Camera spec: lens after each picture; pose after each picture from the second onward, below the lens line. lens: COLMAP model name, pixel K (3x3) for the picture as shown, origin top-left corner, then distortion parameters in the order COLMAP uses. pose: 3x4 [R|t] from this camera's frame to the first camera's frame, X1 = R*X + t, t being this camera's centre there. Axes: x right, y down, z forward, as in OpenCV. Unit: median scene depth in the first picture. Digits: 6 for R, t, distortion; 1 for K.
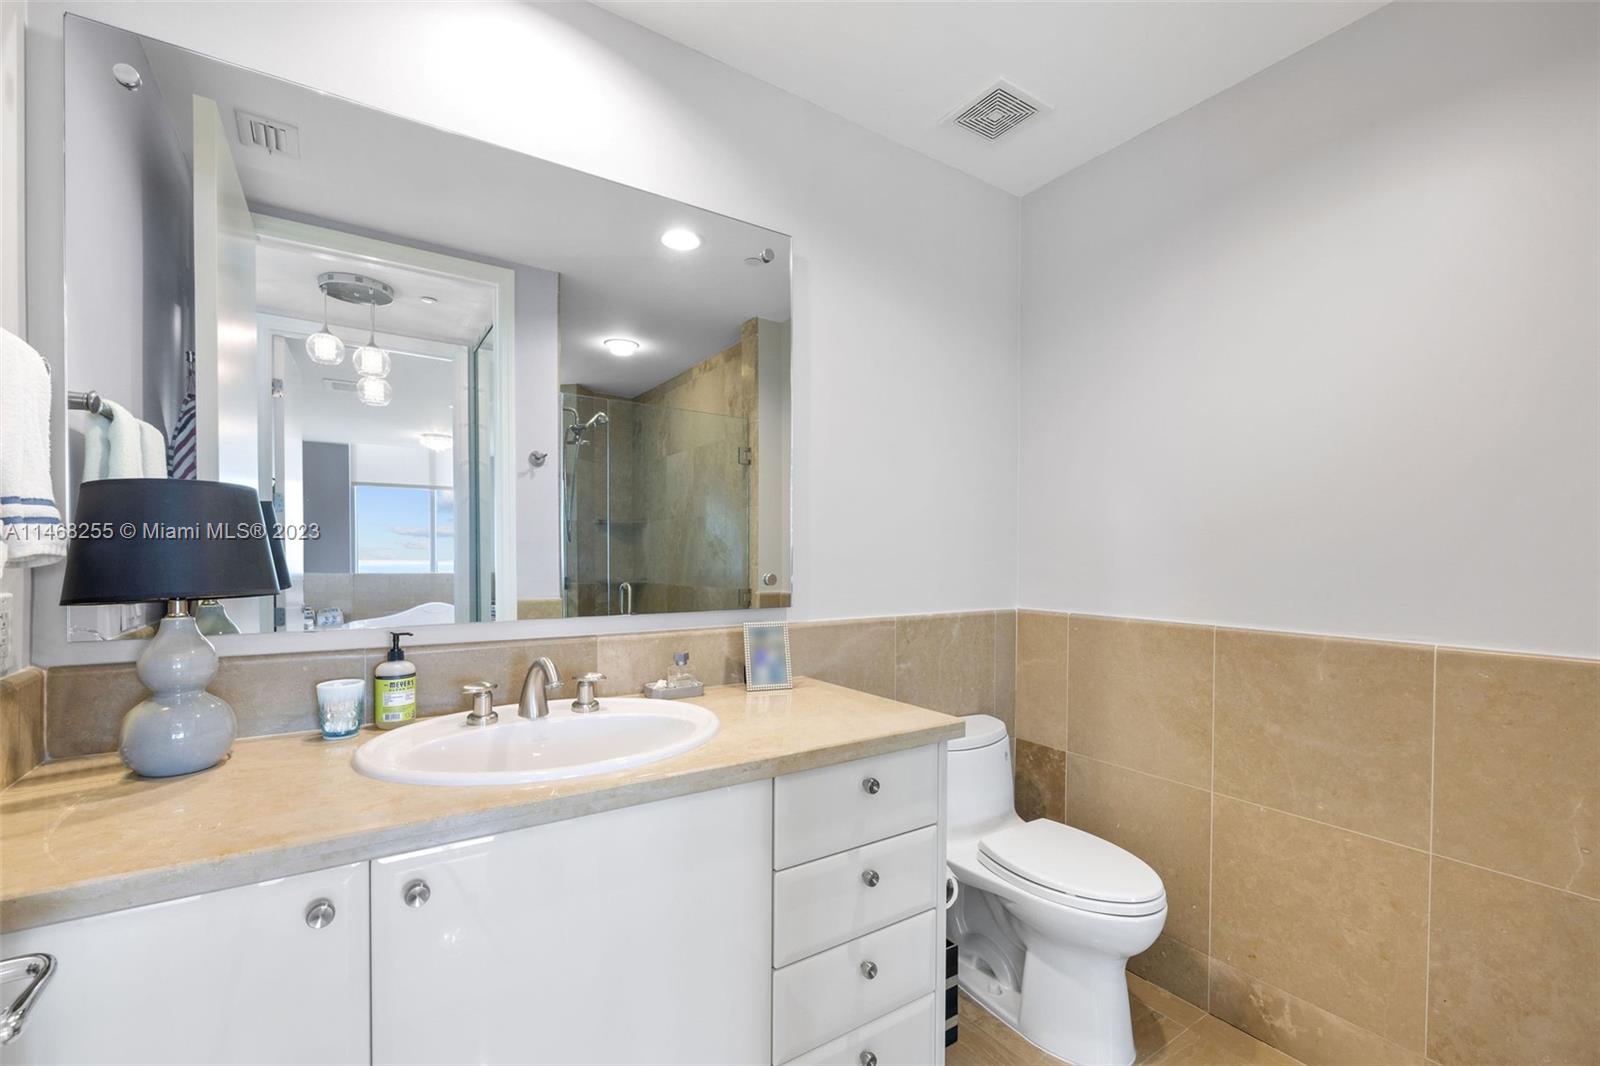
lens RADIAL K [[666.1, 0, 800.8], [0, 666.1, 547.4], [0, 0, 1]] dist [-0.002497, -0.000525]
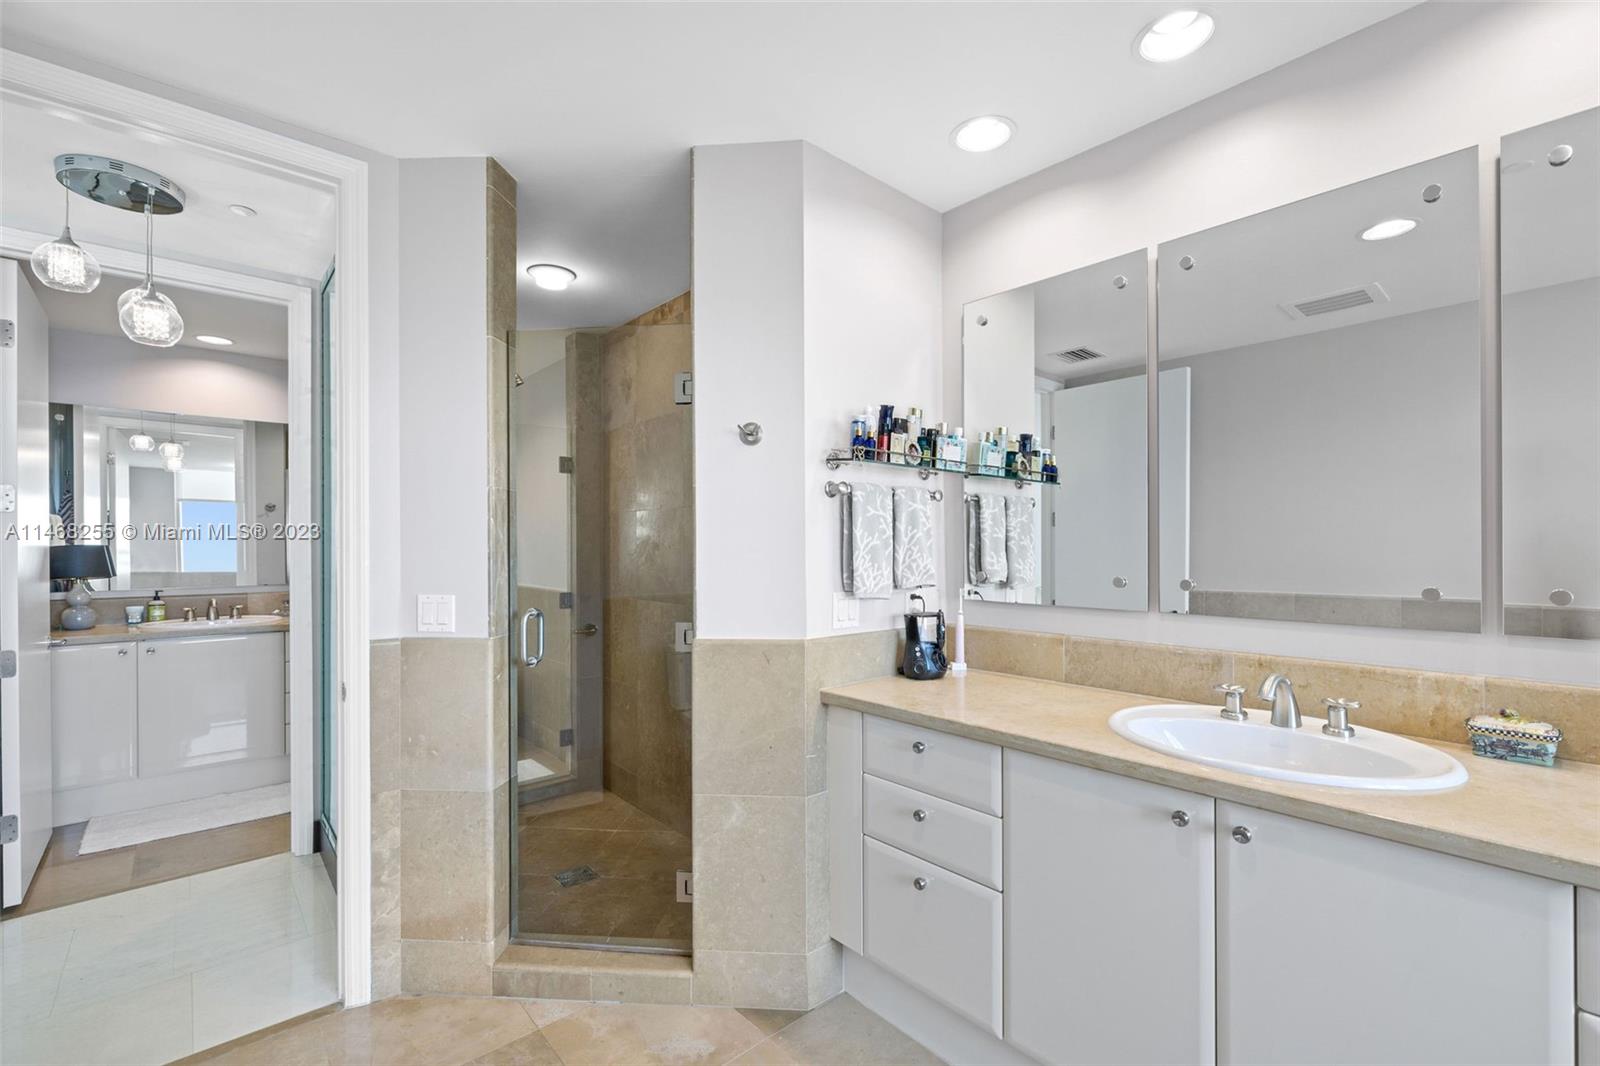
lens RADIAL K [[666.1, 0, 792.5], [0, 666.1, 546.2], [0, 0, 1]] dist [-0.002497, -0.000525]
pose [[0.991521, -0.003148, 0.129906, 1.854937], [0.002302, 0.999975, 0.006661, -0.082846], [-0.129923, -0.006305, 0.991504, -2.346169]]
